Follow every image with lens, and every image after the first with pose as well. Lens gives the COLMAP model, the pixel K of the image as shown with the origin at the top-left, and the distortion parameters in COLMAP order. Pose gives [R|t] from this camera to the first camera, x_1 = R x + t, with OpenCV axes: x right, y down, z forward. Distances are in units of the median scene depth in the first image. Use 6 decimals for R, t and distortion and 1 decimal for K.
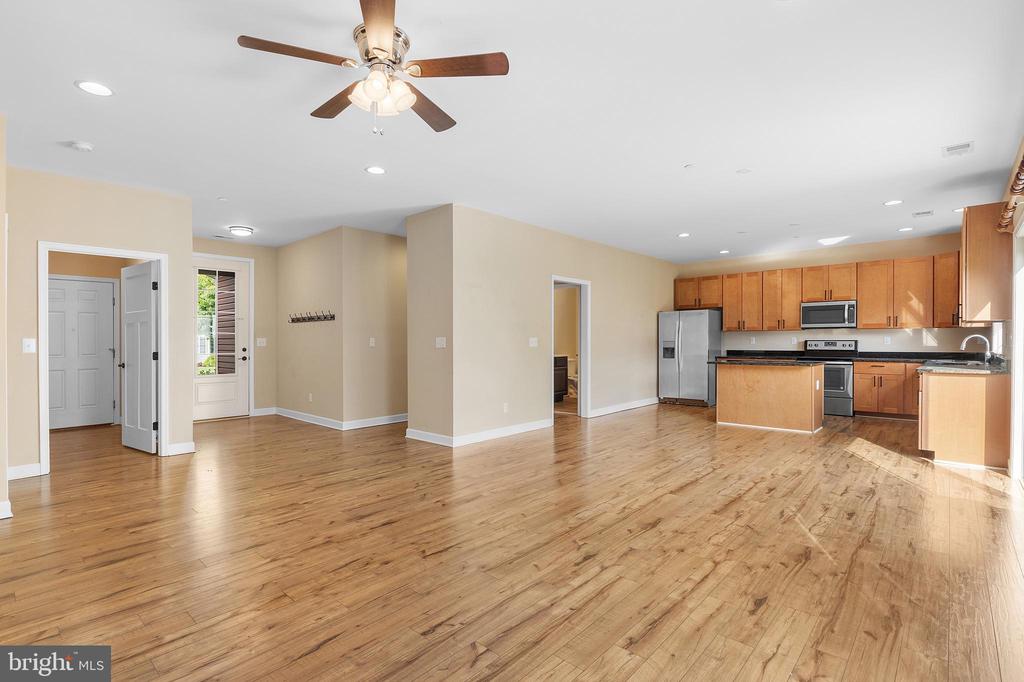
lens RADIAL K [[505.8, 0, 545.0], [0, 505.8, 340.0], [0, 0, 1]] dist [-0.005199, -0.000337]
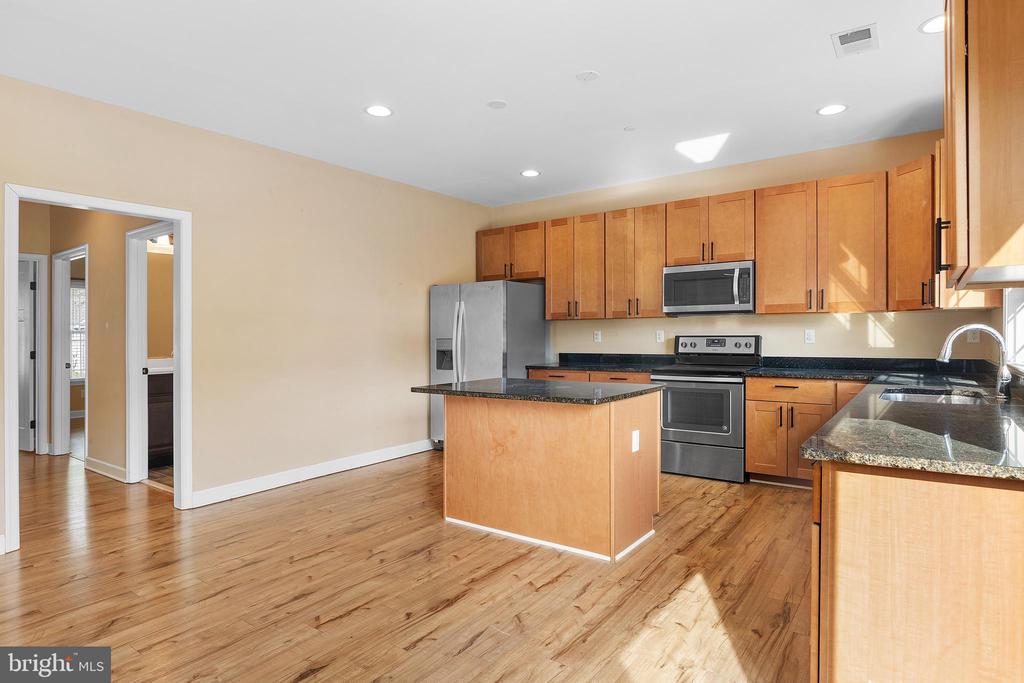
lens RADIAL K [[555.9, 0, 563.0], [0, 555.9, 331.1], [0, 0, 1]] dist [0.000221, 0.000125]
pose [[0.995206, -0.004652, 0.097691, 0.362238], [0.004784, 0.999988, -0.001121, -0.004977], [-0.097684, 0.001583, 0.995216, 0.440485]]
